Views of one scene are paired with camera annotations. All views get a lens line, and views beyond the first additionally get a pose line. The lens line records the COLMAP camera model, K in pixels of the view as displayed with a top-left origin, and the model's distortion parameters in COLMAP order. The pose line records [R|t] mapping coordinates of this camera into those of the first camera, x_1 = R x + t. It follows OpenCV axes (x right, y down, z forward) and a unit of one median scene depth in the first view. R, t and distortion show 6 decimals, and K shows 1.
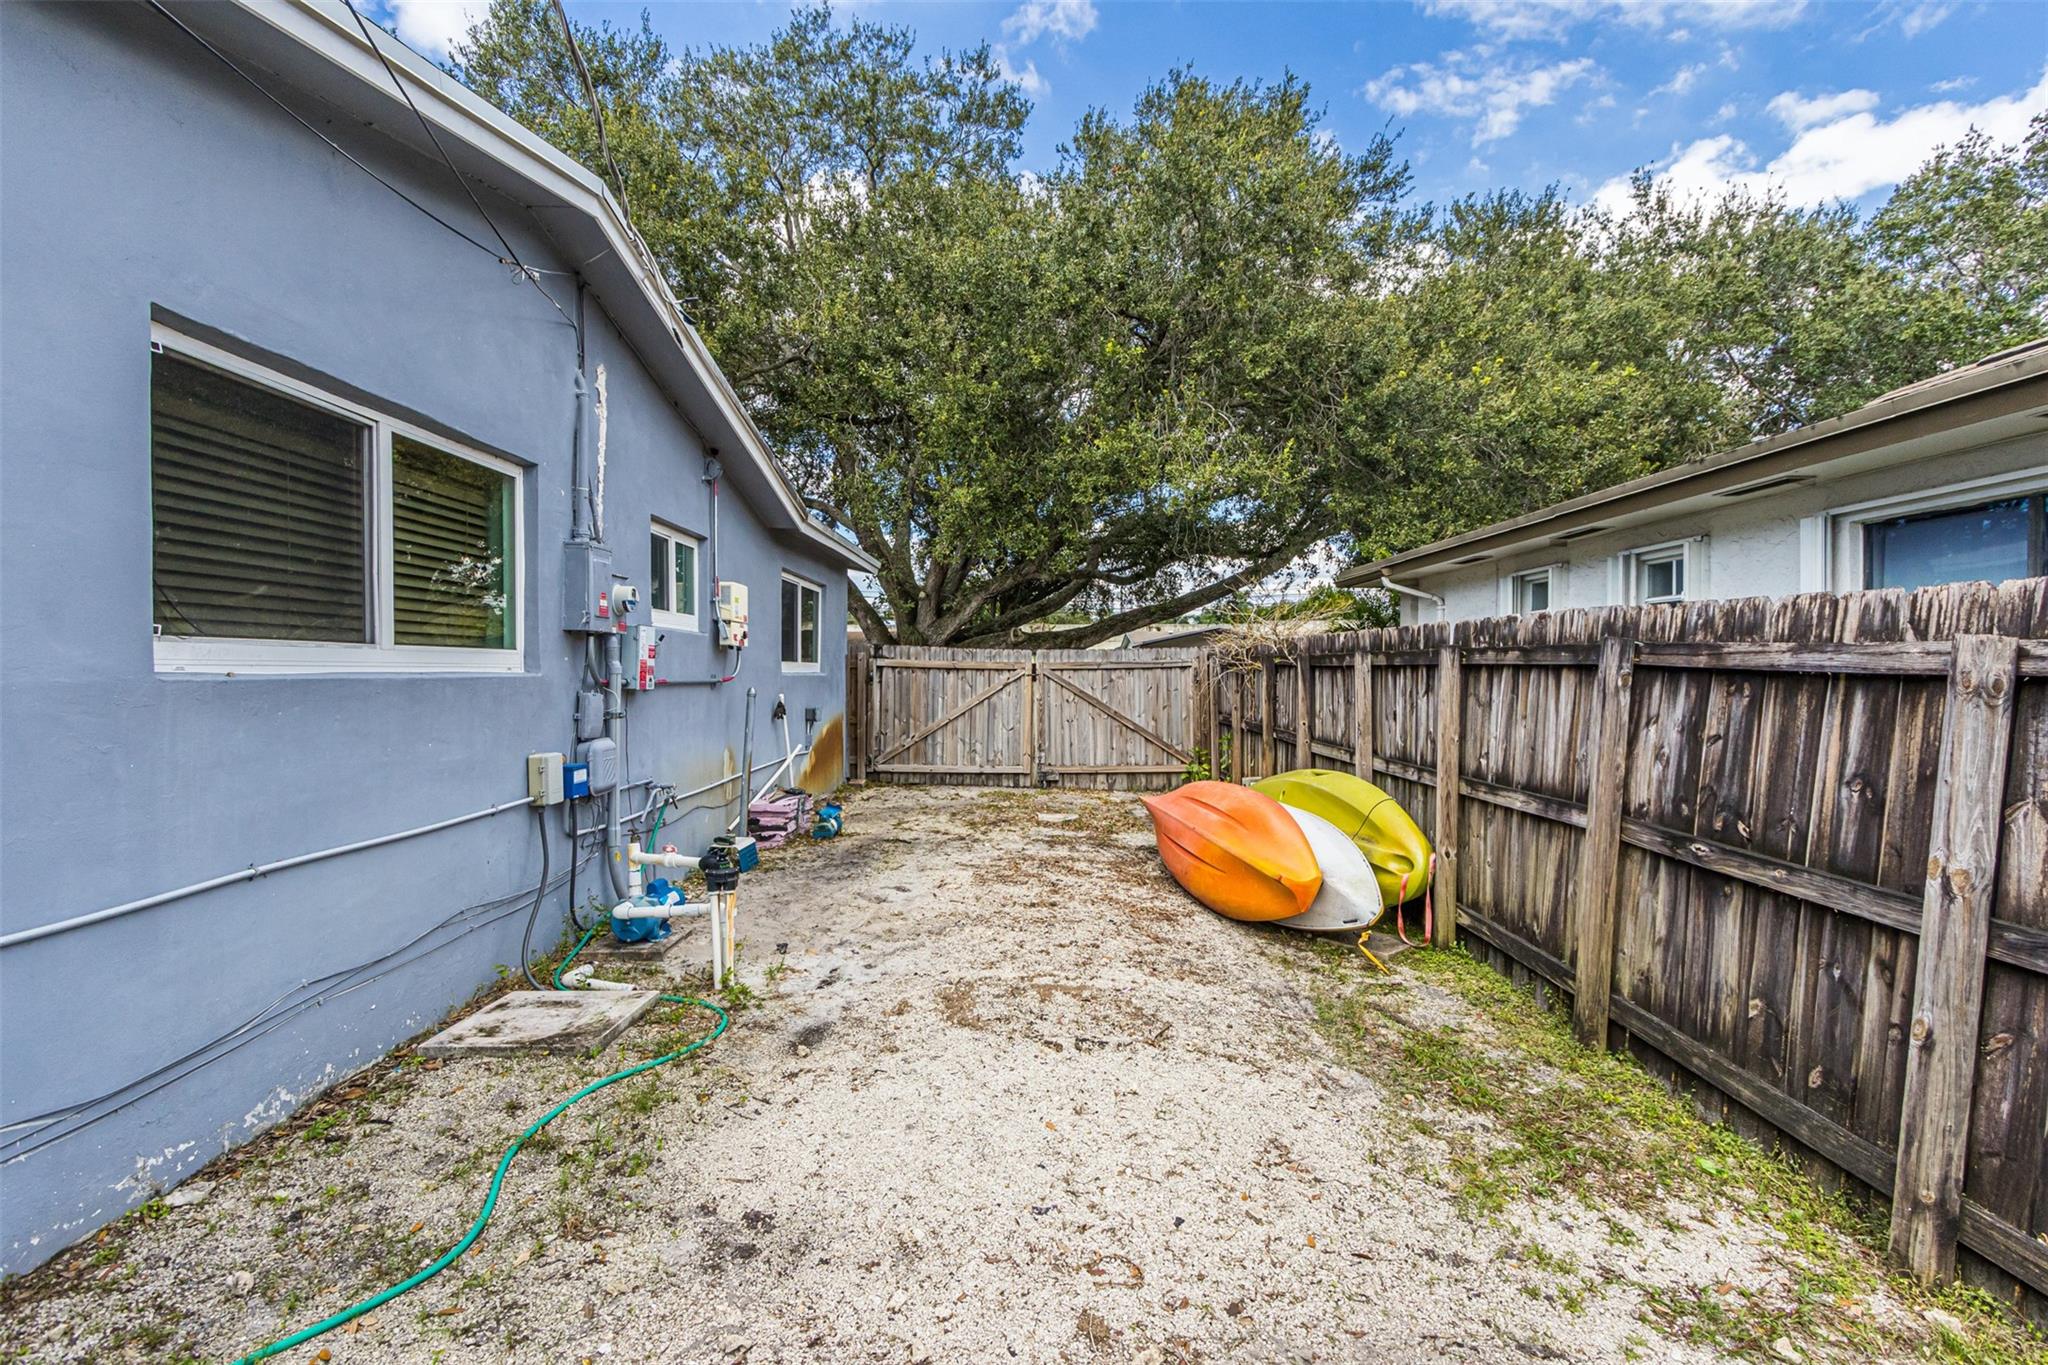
lens RADIAL K [[945.2, 0, 1024.0], [0, 945.2, 676.1], [0, 0, 1]] dist [0.003438, 0.000769]
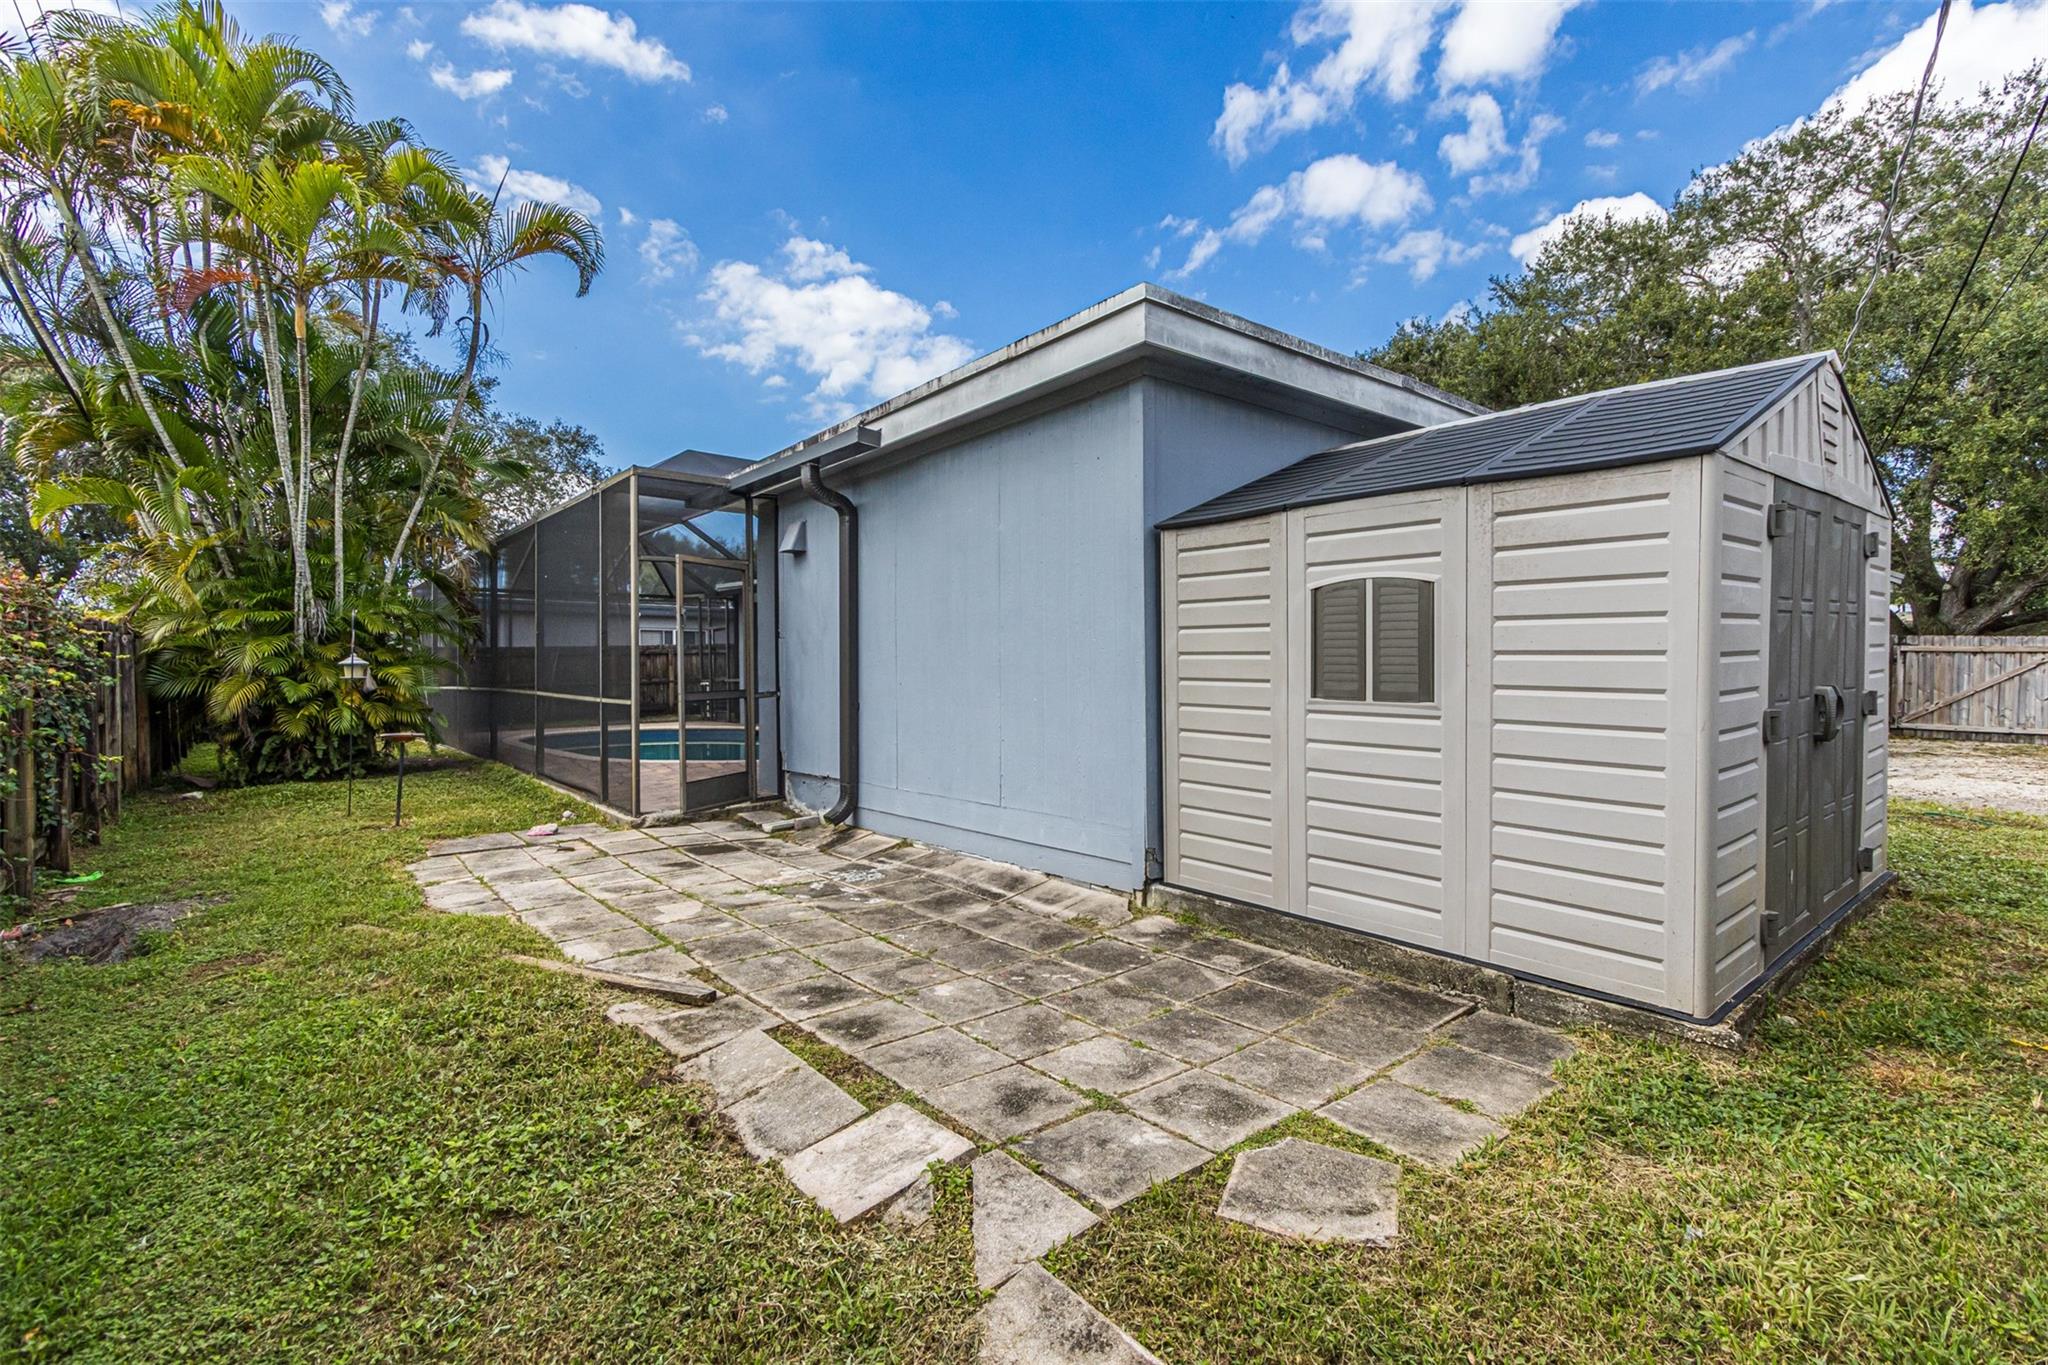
lens RADIAL K [[945.2, 0, 1025.2], [0, 945.2, 677.2], [0, 0, 1]] dist [0.003438, 0.000769]
pose [[0.638103, 0.004709, -0.769936, 0.091543], [-0.002982, 0.999989, 0.003644, 0.025500], [0.769945, -0.000030, 0.638110, -0.837207]]
